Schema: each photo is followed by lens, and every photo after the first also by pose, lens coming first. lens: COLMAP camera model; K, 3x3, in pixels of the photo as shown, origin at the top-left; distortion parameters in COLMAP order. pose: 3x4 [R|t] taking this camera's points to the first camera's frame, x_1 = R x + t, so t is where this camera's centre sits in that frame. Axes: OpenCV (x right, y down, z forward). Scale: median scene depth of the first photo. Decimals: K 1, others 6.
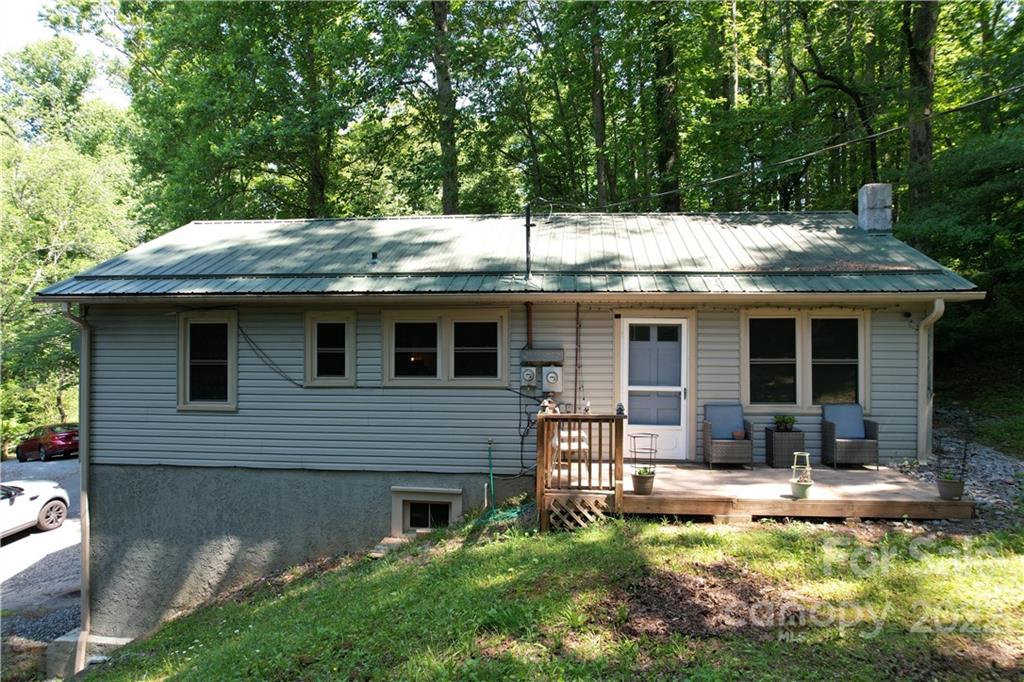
lens RADIAL K [[645.6, 0, 512.0], [0, 645.6, 341.0], [0, 0, 1]] dist [-0.032100, 0.003991]
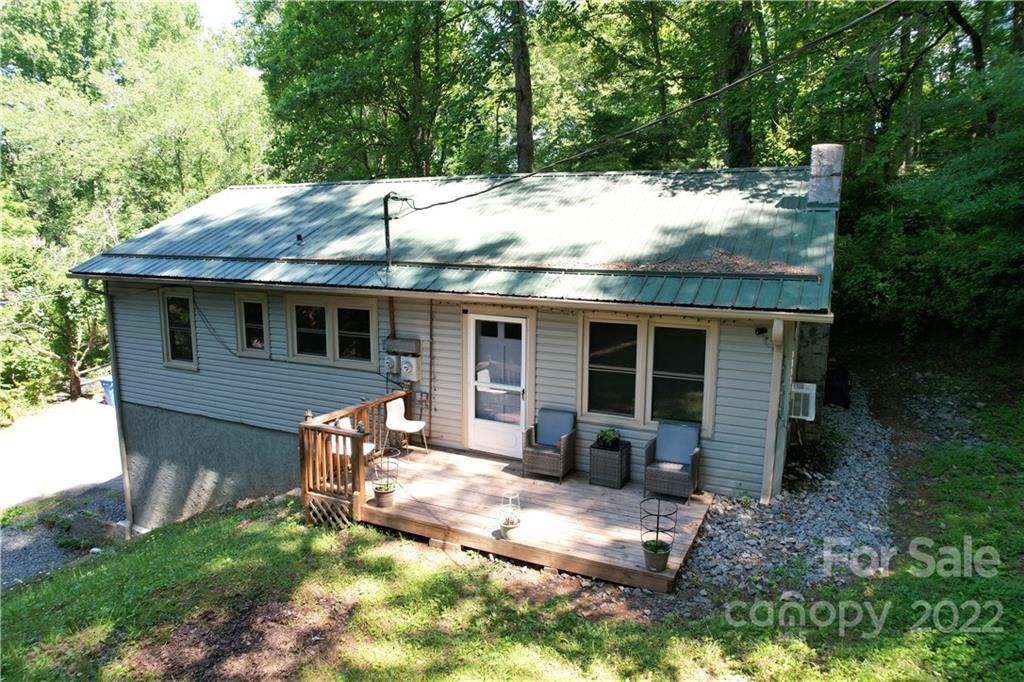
lens RADIAL K [[632.6, 0, 512.0], [0, 632.6, 341.0], [0, 0, 1]] dist [-0.028486, -0.004180]
pose [[0.939899, 0.058395, -0.336423, 0.560642], [-0.002800, 0.986553, 0.163418, -0.152405], [0.341442, -0.152654, 0.927423, 0.114775]]
